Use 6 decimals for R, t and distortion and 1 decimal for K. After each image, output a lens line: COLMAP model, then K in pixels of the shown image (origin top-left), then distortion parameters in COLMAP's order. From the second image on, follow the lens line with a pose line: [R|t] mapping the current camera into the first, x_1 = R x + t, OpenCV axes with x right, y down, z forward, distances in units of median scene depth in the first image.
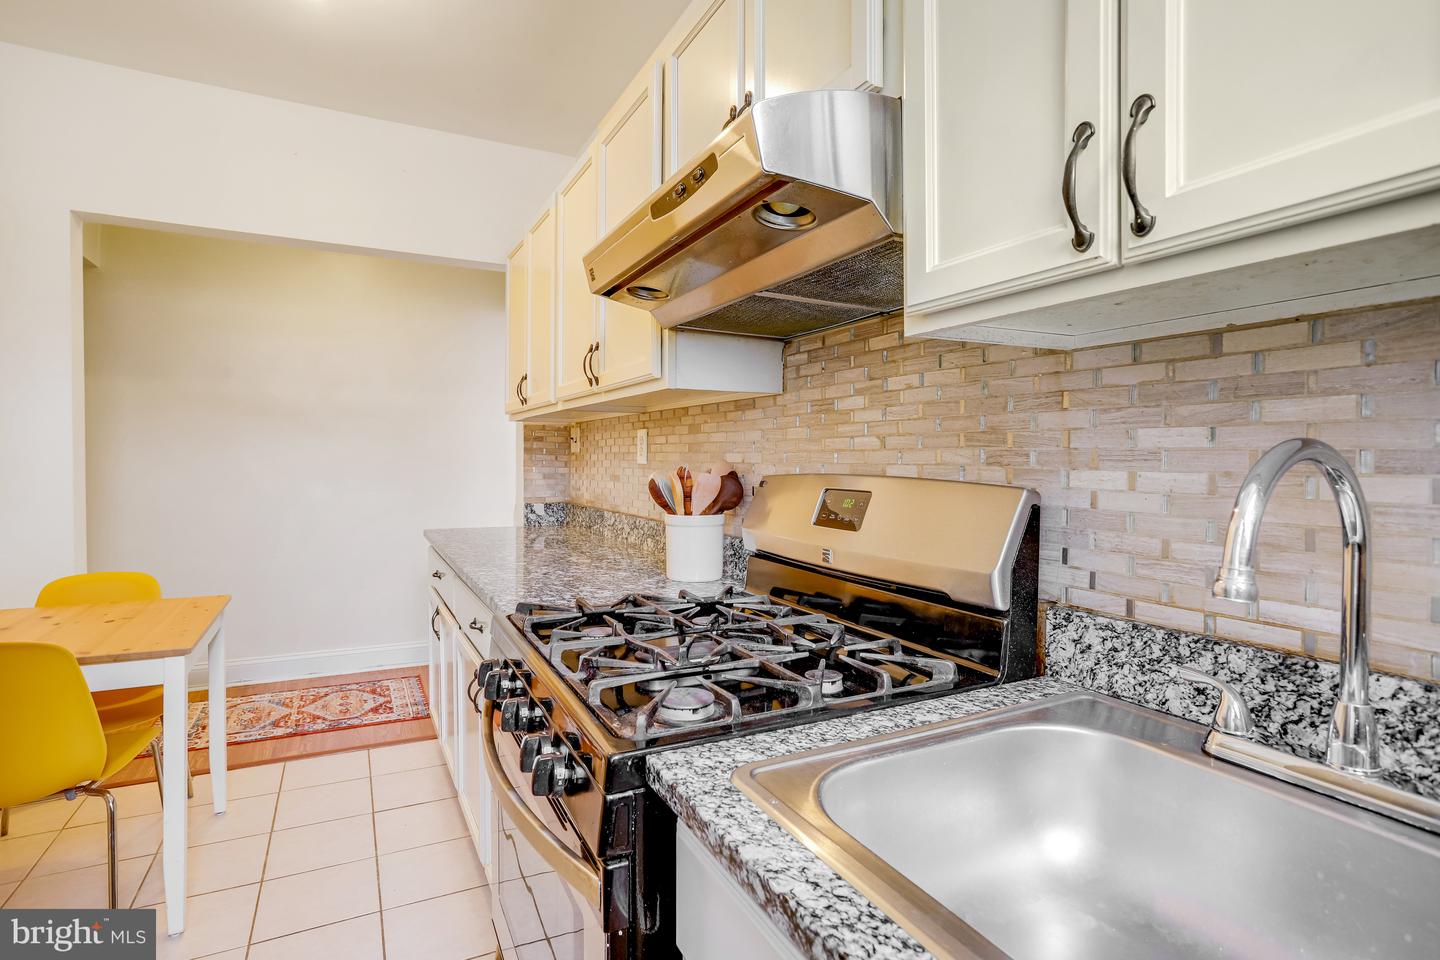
lens RADIAL K [[762.2, 0, 722.6], [0, 762.2, 481.3], [0, 0, 1]] dist [-0.040743, 0.013467]
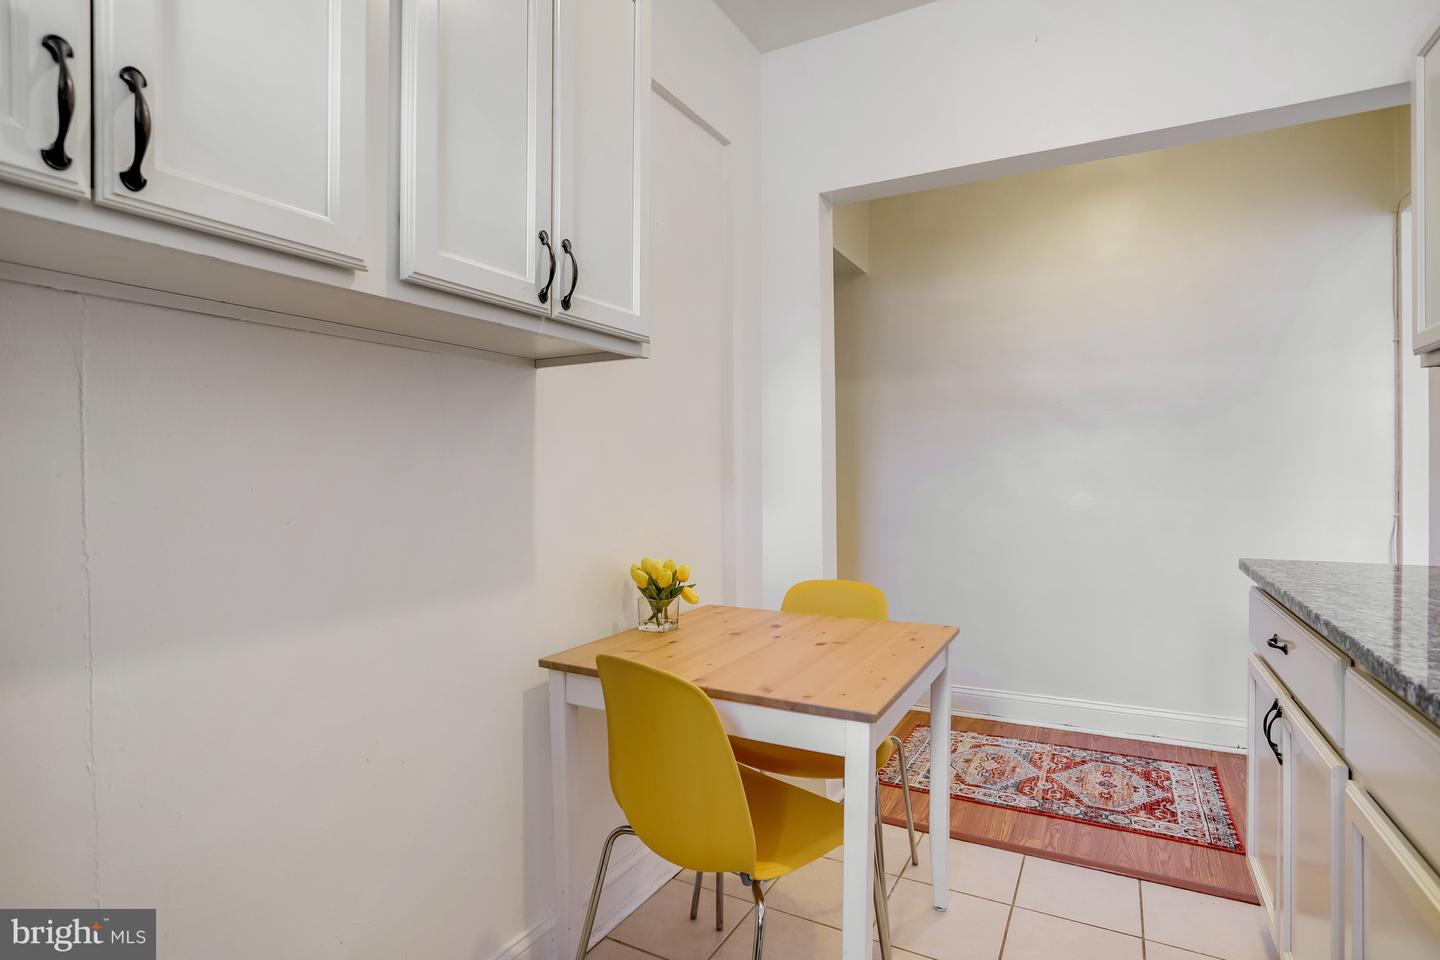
lens RADIAL K [[762.2, 0, 722.0], [0, 762.2, 482.0], [0, 0, 1]] dist [-0.040743, 0.013467]
pose [[0.589551, -0.002483, -0.807727, -0.133391], [-0.017219, 0.999729, -0.015641, 0.015888], [0.807548, 0.023129, 0.589349, 0.263501]]
